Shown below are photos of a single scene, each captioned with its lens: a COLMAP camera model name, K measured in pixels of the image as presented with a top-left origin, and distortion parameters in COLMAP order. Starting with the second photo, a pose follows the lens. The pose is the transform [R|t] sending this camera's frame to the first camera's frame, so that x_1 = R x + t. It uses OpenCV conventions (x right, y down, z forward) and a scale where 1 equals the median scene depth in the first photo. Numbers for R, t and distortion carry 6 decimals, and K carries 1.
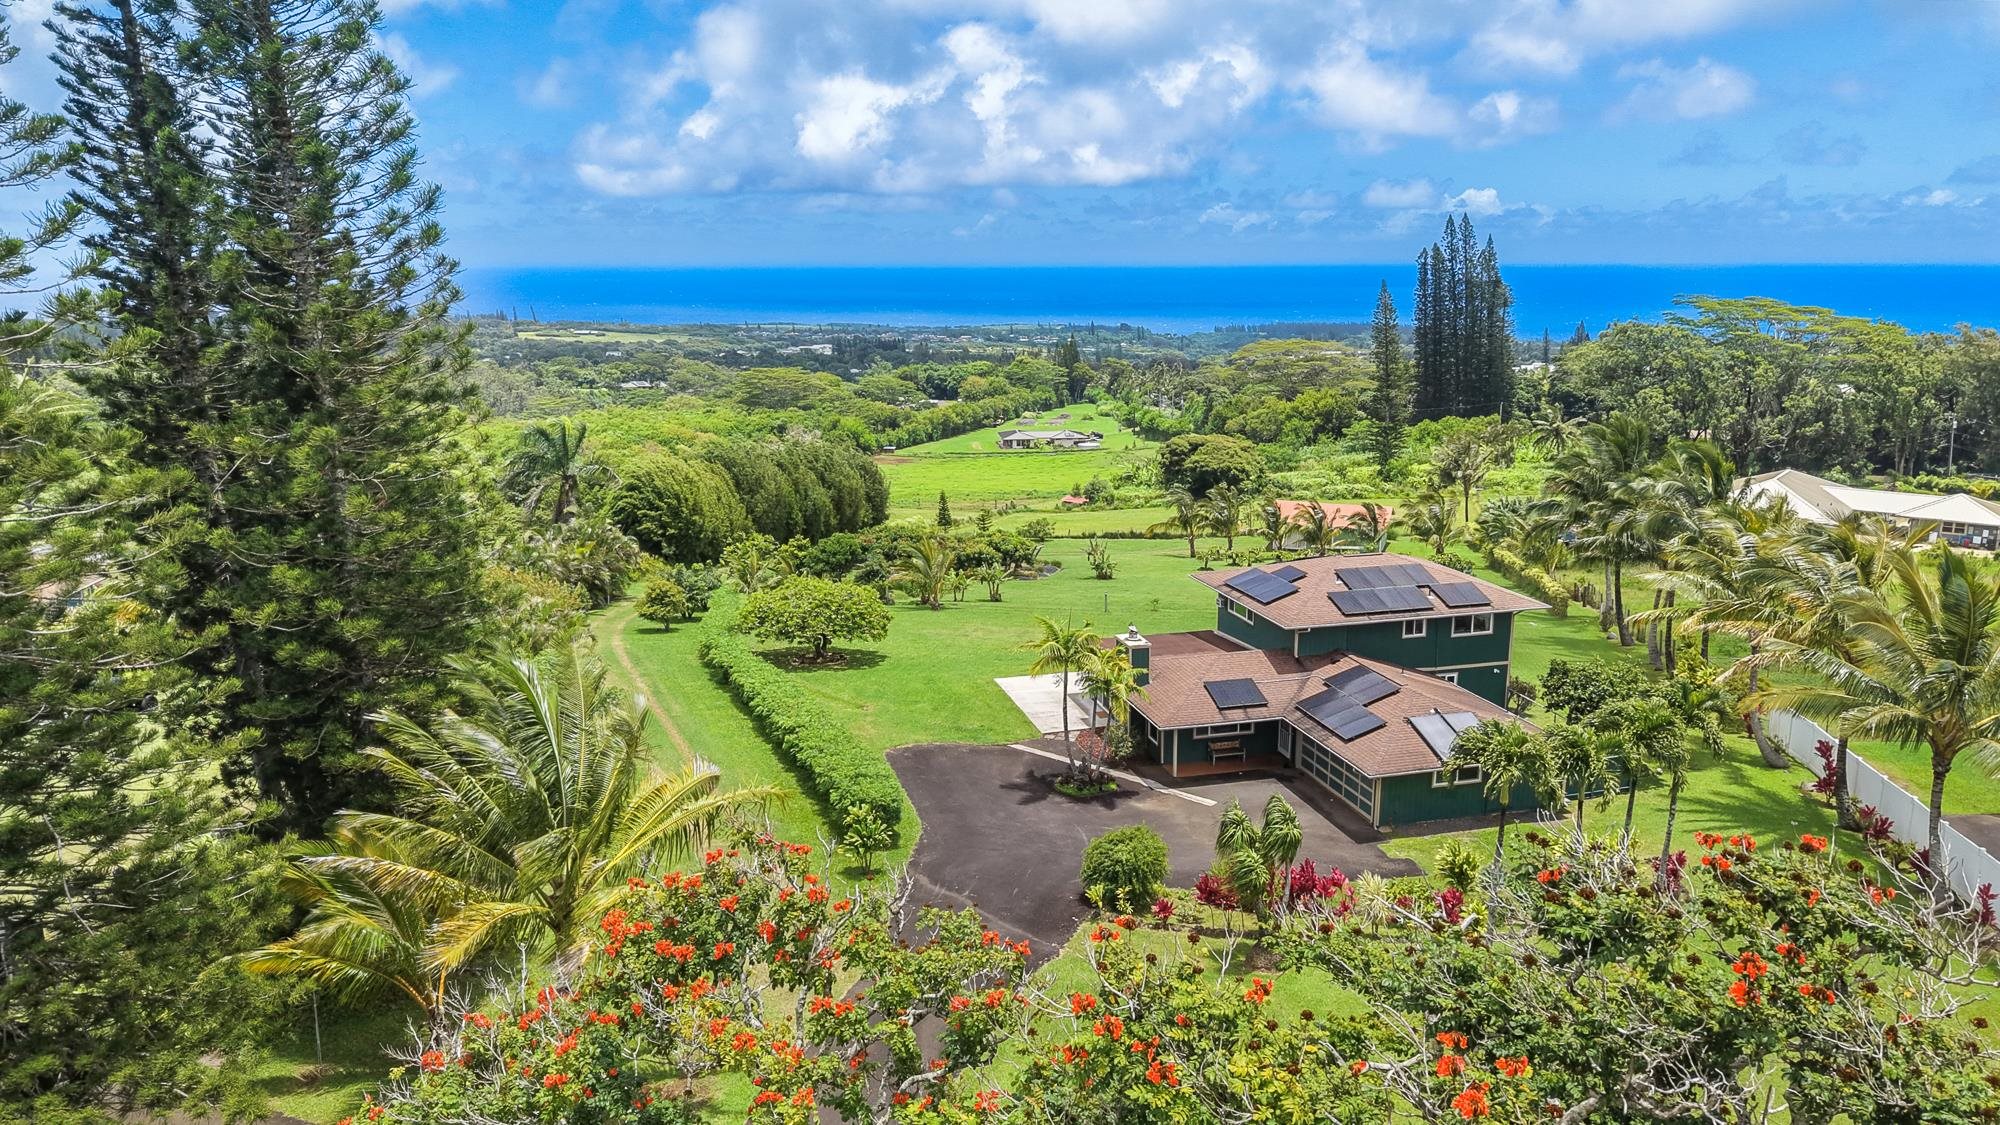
lens RADIAL K [[1357.8, 0, 999.6], [0, 1357.8, 561.7], [0, 0, 1]] dist [0.001548, 0.000357]
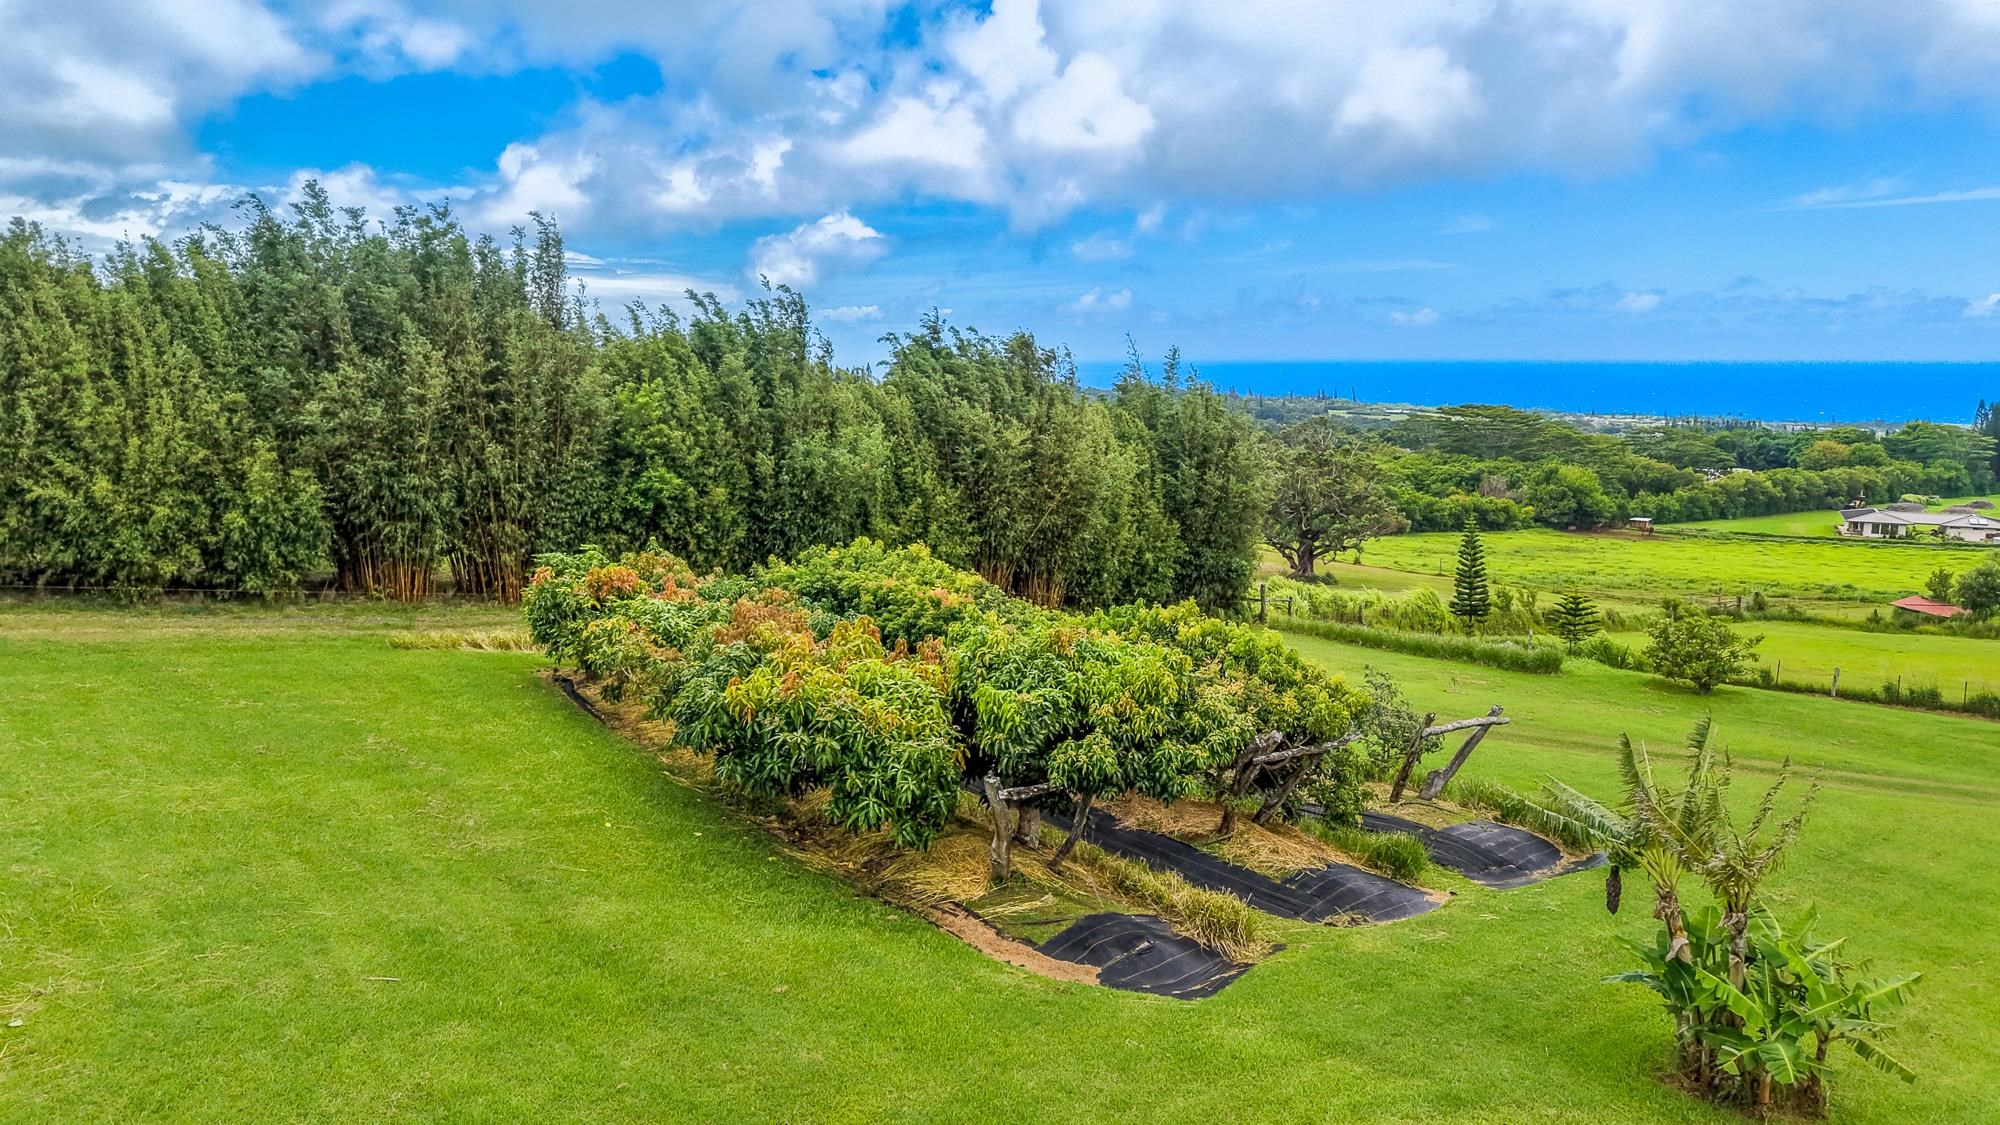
lens RADIAL K [[1357.8, 0, 1000.4], [0, 1357.8, 563.1], [0, 0, 1]] dist [0.001548, 0.000357]
pose [[0.829852, 0.094783, -0.549874, 0.024157], [-0.127906, 0.991540, -0.022117, -0.008515], [0.543125, 0.088686, 0.834955, 0.276410]]
